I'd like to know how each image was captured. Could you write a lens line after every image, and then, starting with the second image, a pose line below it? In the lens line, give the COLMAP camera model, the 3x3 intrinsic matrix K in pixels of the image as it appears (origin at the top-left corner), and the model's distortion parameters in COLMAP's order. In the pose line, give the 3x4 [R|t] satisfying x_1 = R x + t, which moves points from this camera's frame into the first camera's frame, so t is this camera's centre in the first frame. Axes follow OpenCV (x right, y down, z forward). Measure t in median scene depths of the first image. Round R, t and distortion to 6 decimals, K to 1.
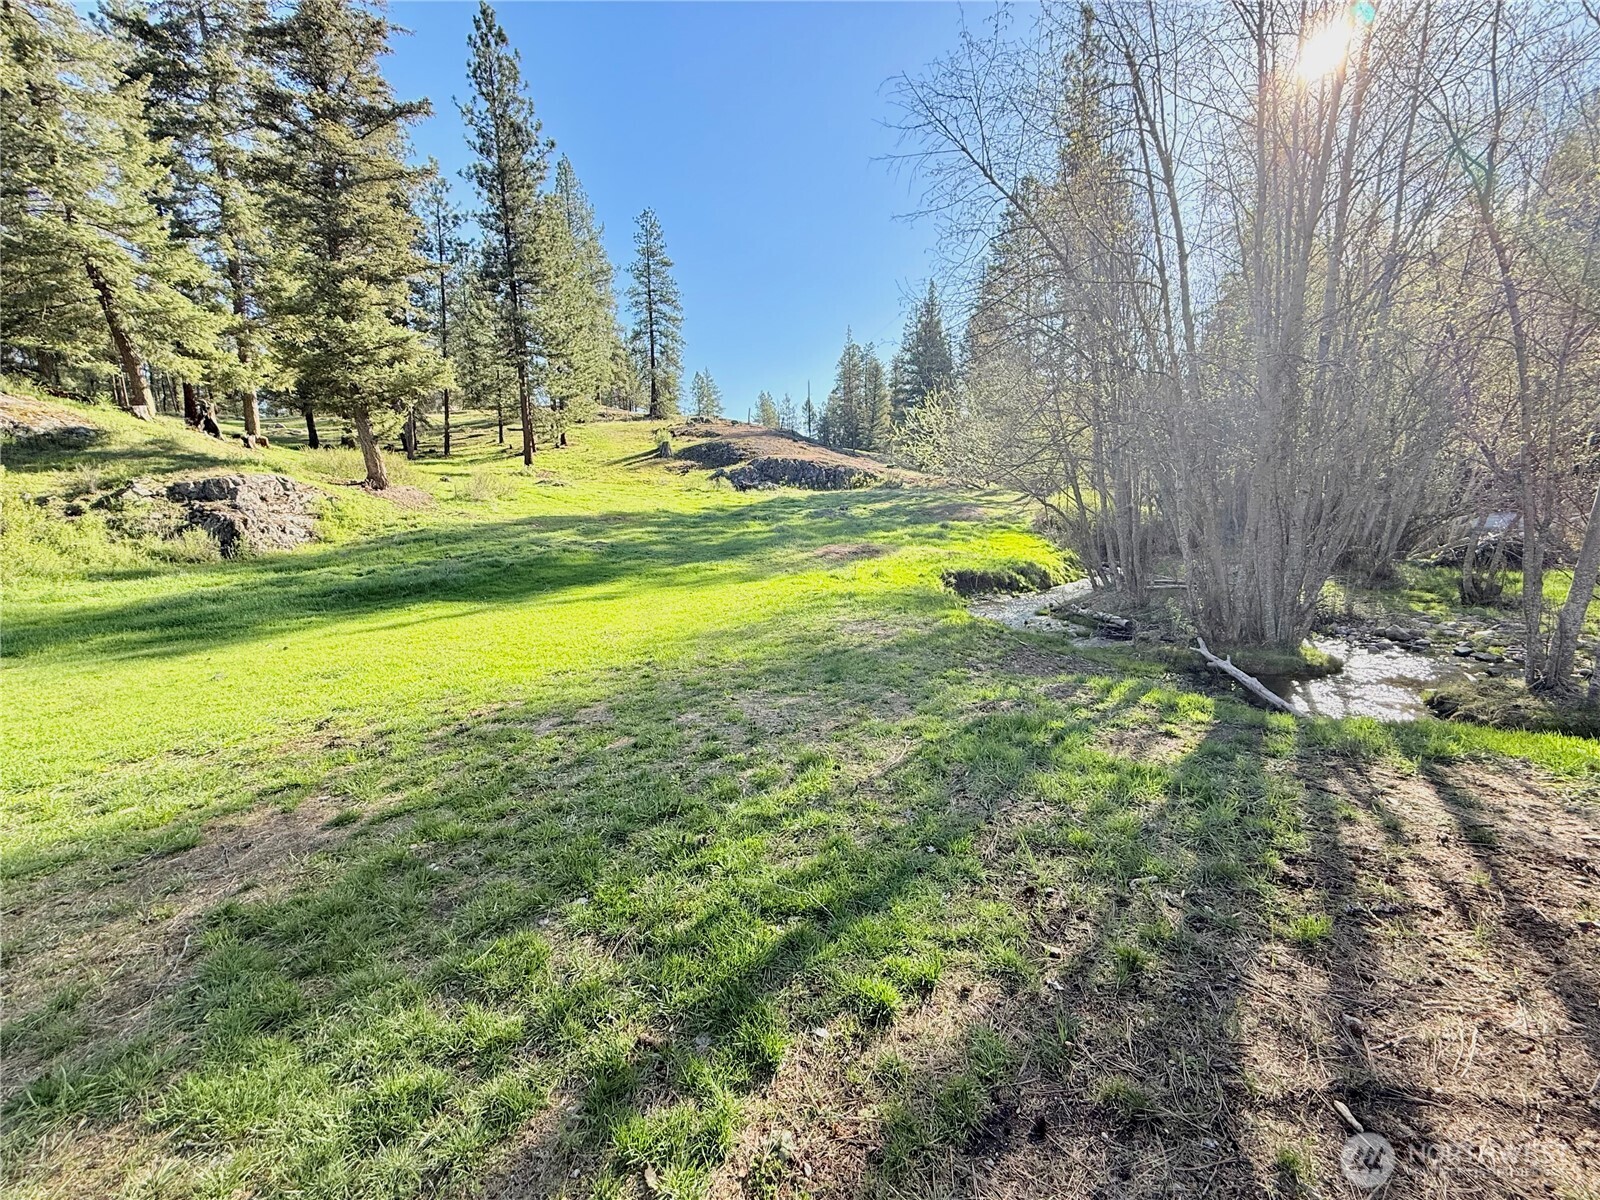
lens RADIAL K [[637.9, 0, 797.1], [0, 637.9, 597.7], [0, 0, 1]] dist [0.002955, -0.000751]
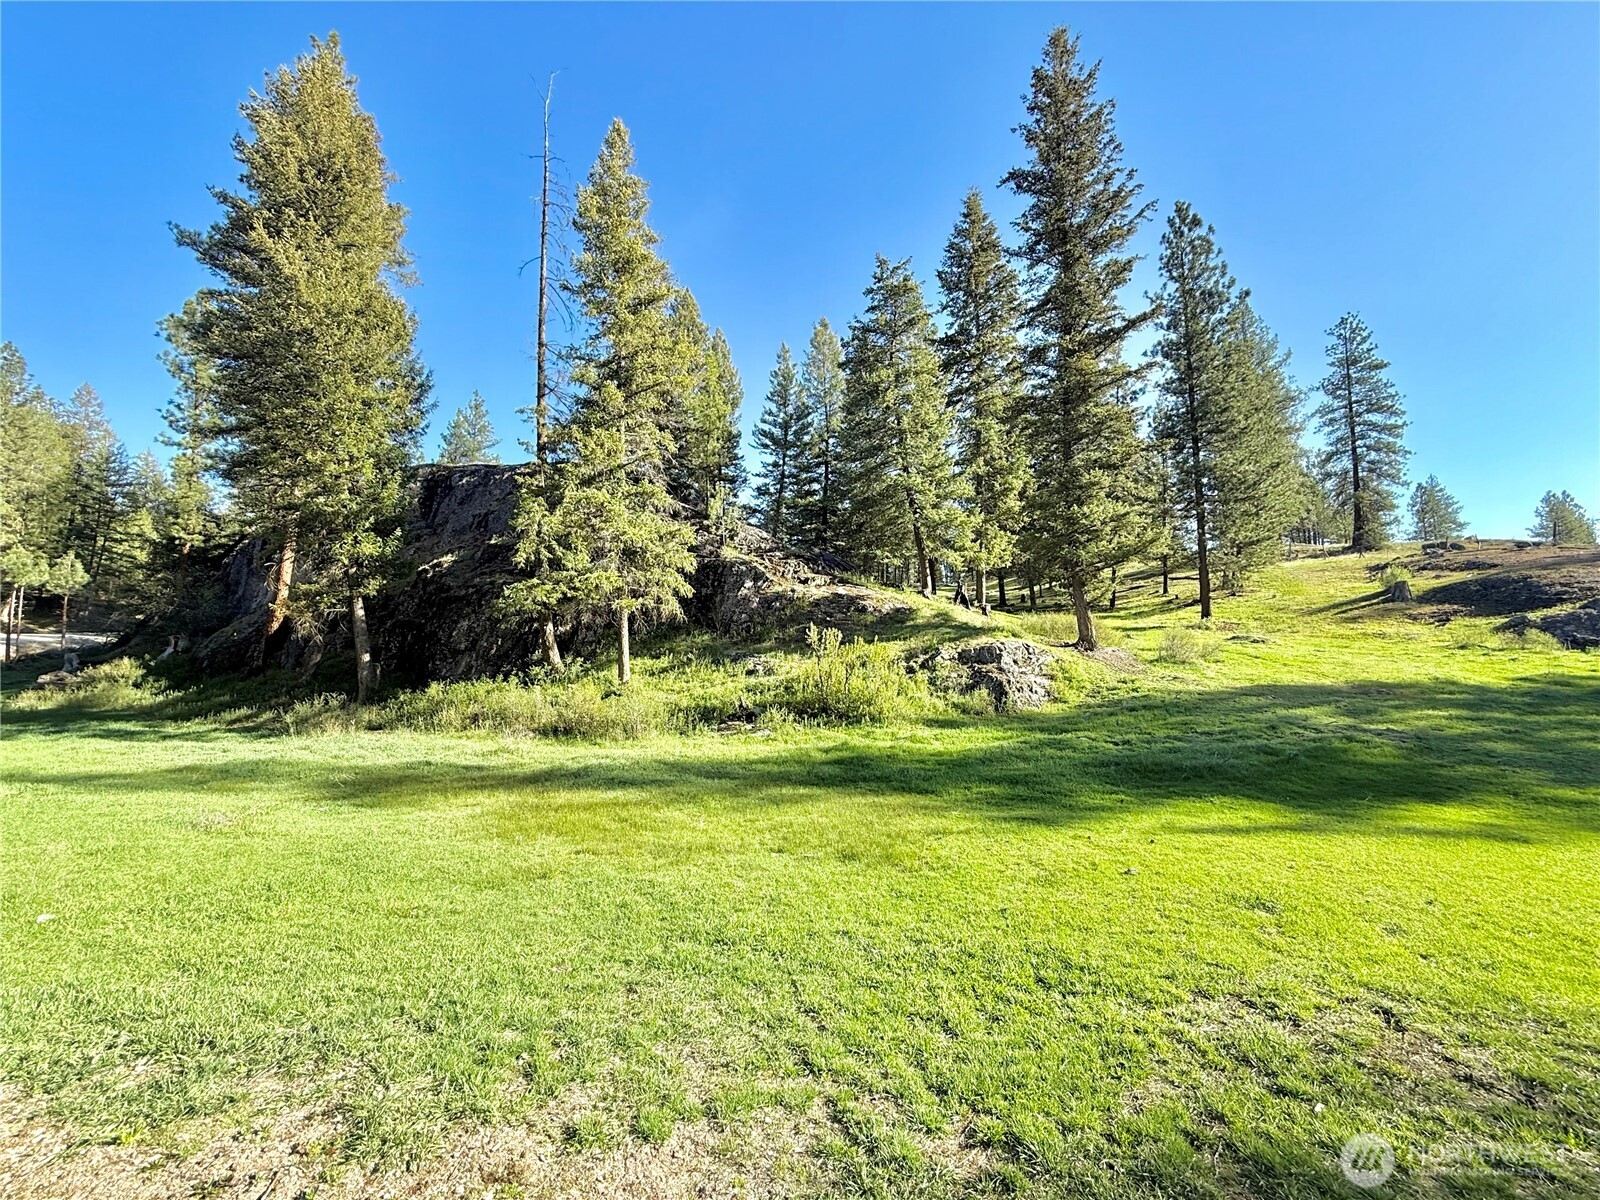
lens RADIAL K [[637.9, 0, 795.4], [0, 637.9, 600.8], [0, 0, 1]] dist [0.002955, -0.000751]
pose [[0.614014, -0.044409, -0.788045, -0.097773], [-0.127212, 0.979795, -0.154334, -0.020816], [0.778976, 0.195012, 0.595958, -0.042030]]
